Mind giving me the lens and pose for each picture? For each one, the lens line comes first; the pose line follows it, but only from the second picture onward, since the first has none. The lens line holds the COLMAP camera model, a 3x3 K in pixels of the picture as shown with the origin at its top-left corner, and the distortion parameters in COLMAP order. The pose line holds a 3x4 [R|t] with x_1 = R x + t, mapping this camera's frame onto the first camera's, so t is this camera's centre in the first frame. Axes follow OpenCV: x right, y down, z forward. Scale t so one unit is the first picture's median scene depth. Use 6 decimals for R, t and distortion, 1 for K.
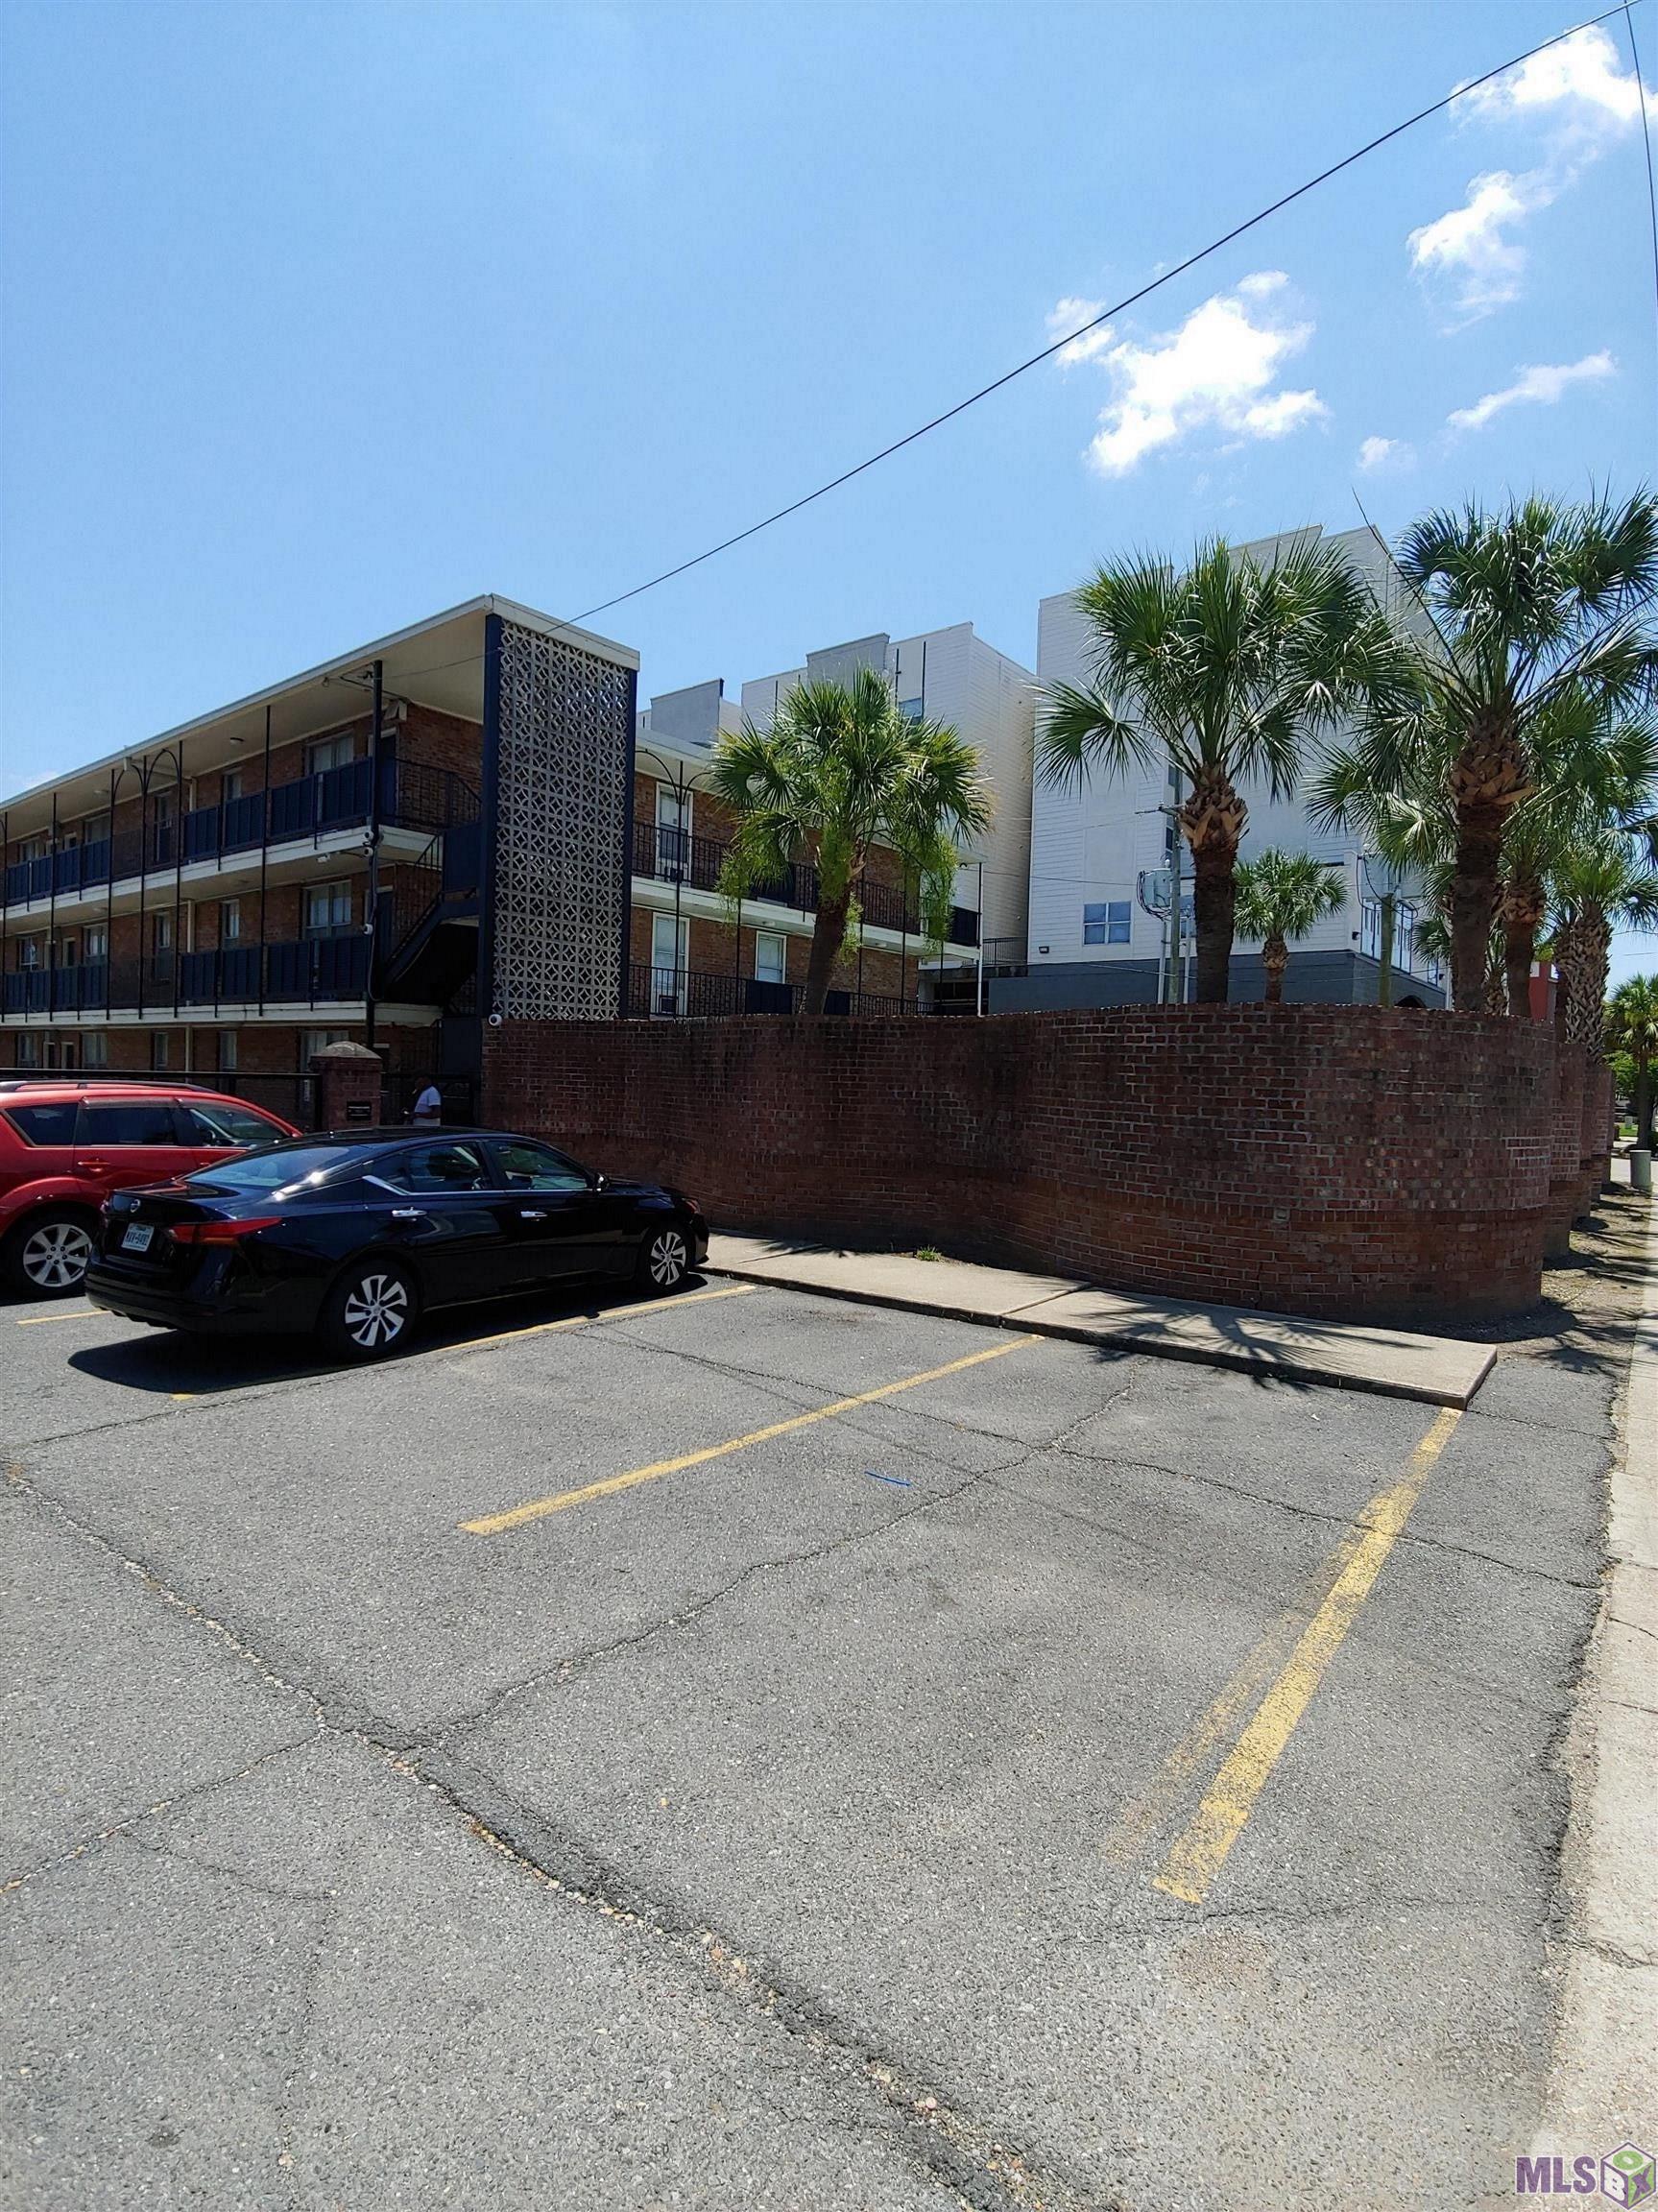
lens RADIAL K [[1114.8, 0, 831.5], [0, 1114.8, 1112.6], [0, 0, 1]] dist [-0.012821, -0.002356]
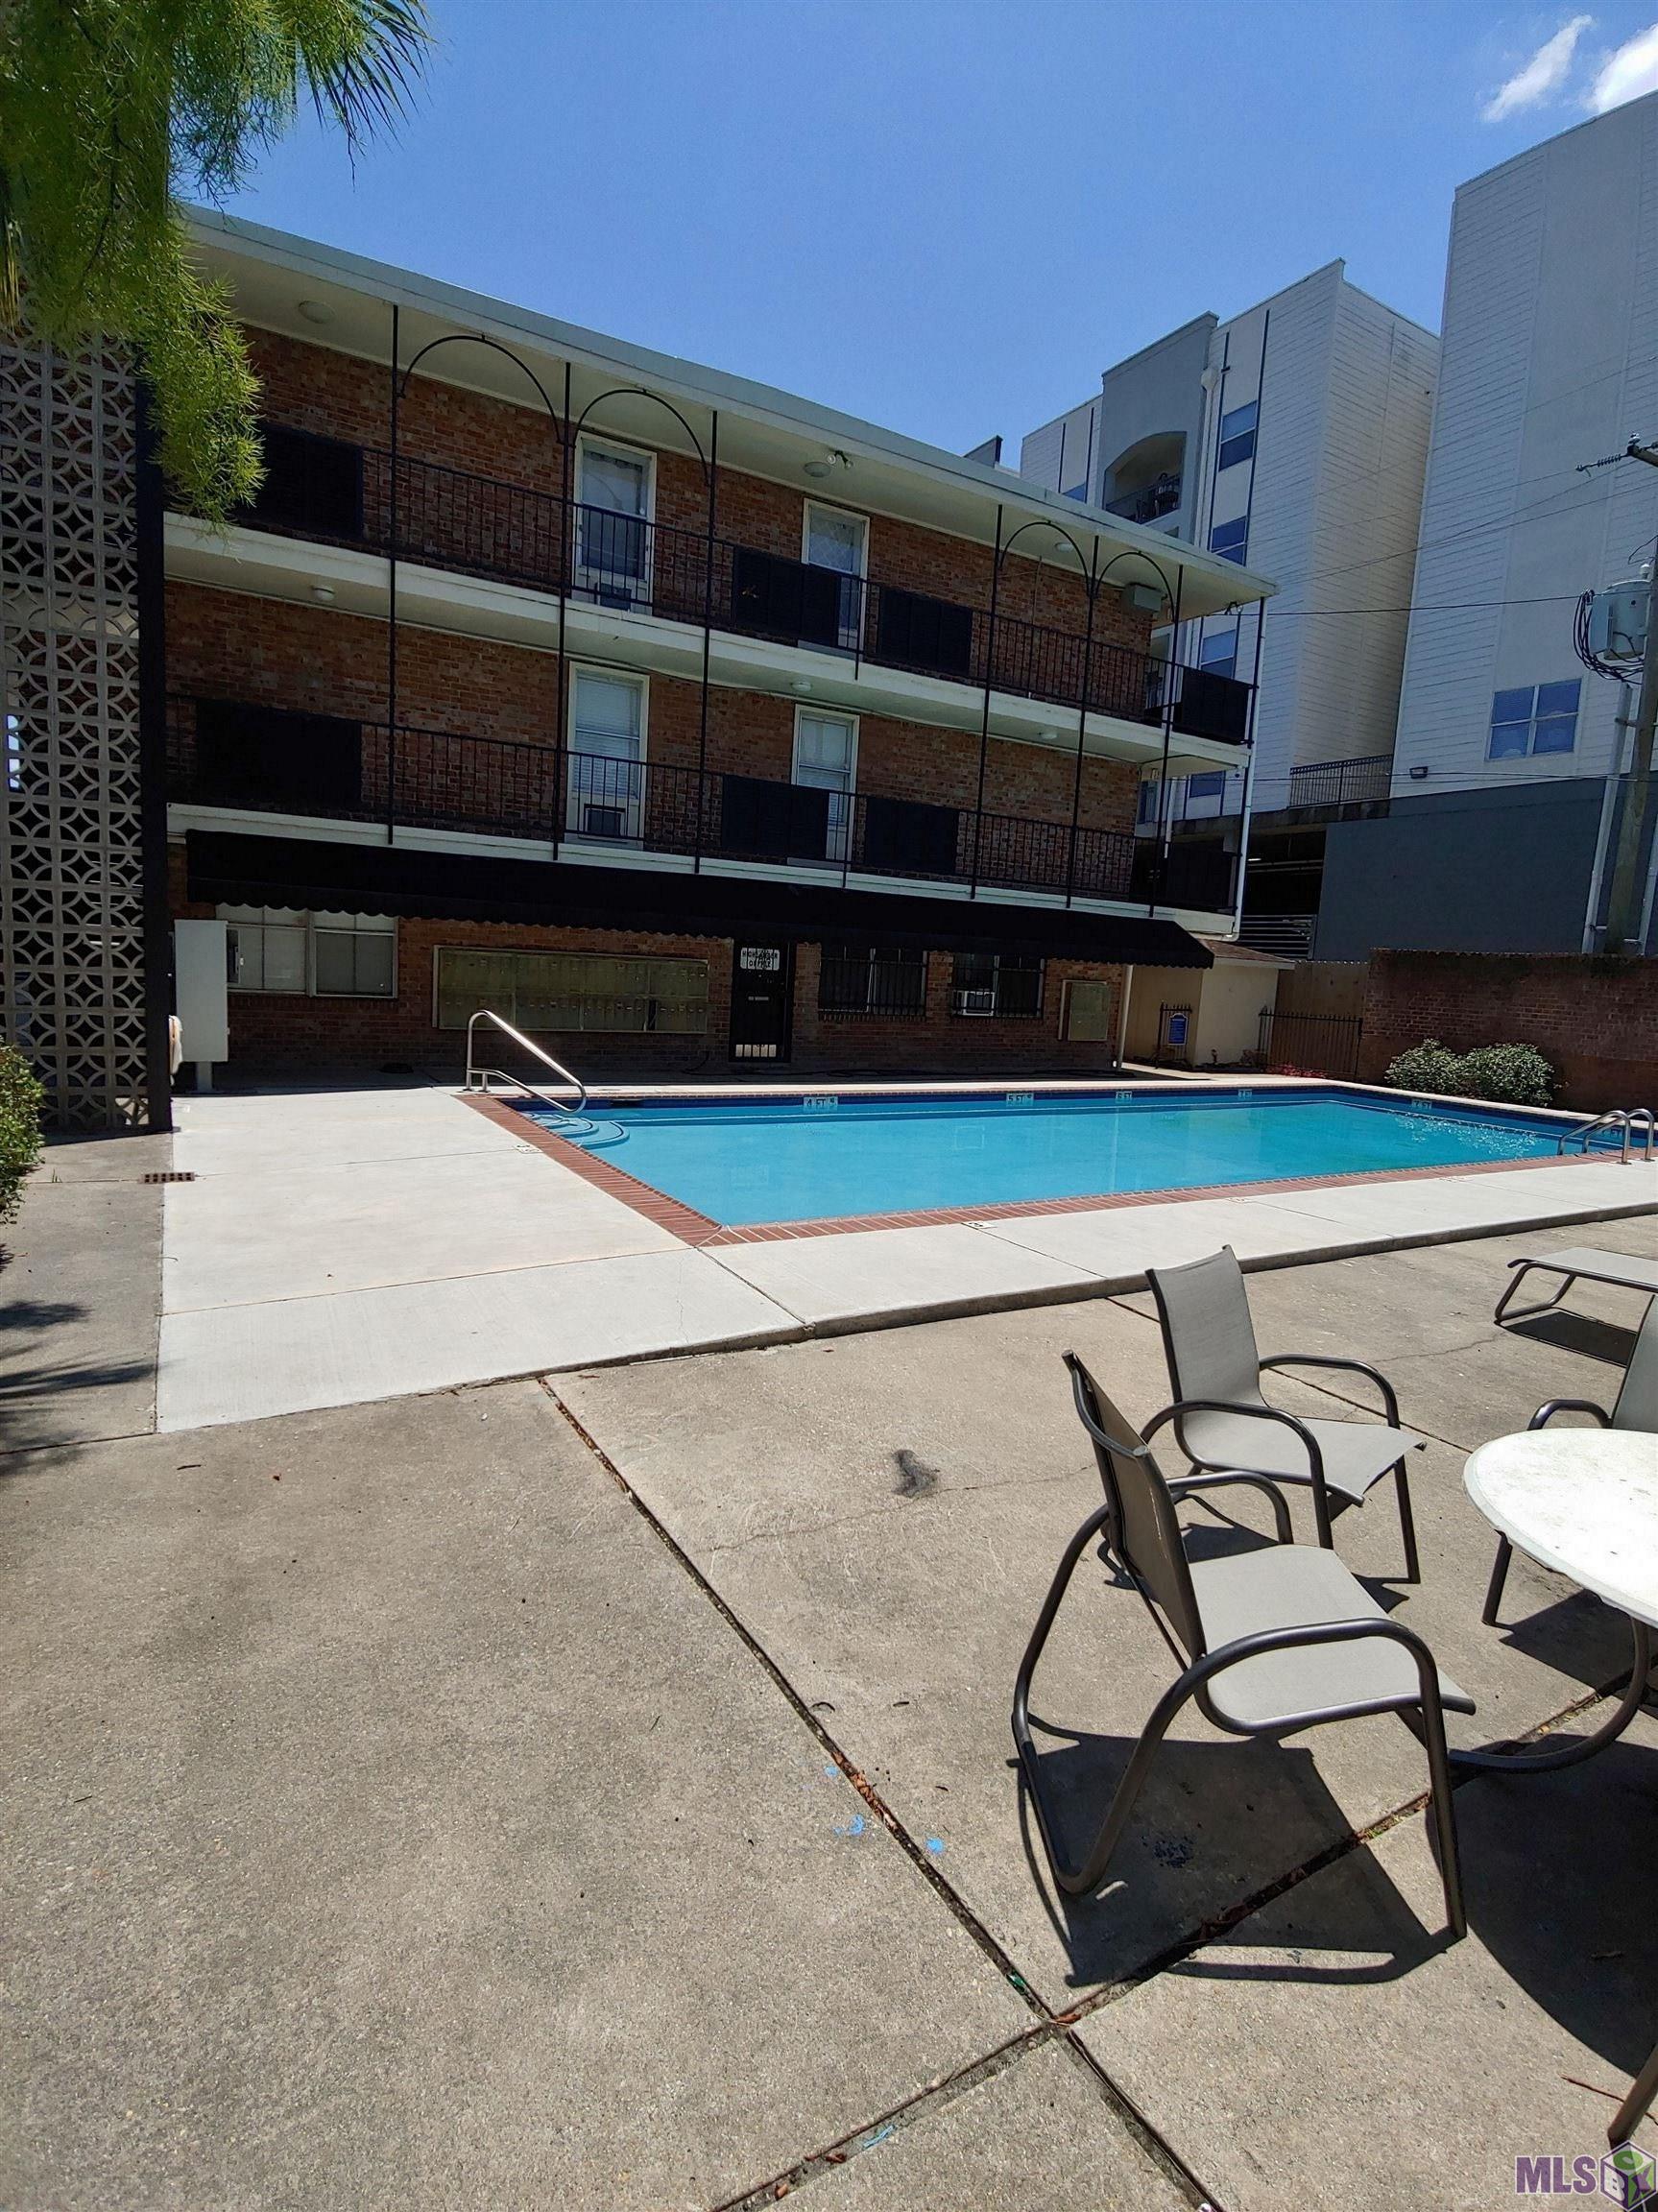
lens RADIAL K [[1114.8, 0, 826.3], [0, 1114.8, 1096.1], [0, 0, 1]] dist [-0.012821, -0.002356]
pose [[0.929795, 0.071729, -0.361020, 0.145624], [-0.044921, 0.995610, 0.082121, -0.002327], [0.365326, -0.060138, 0.928935, 0.354177]]
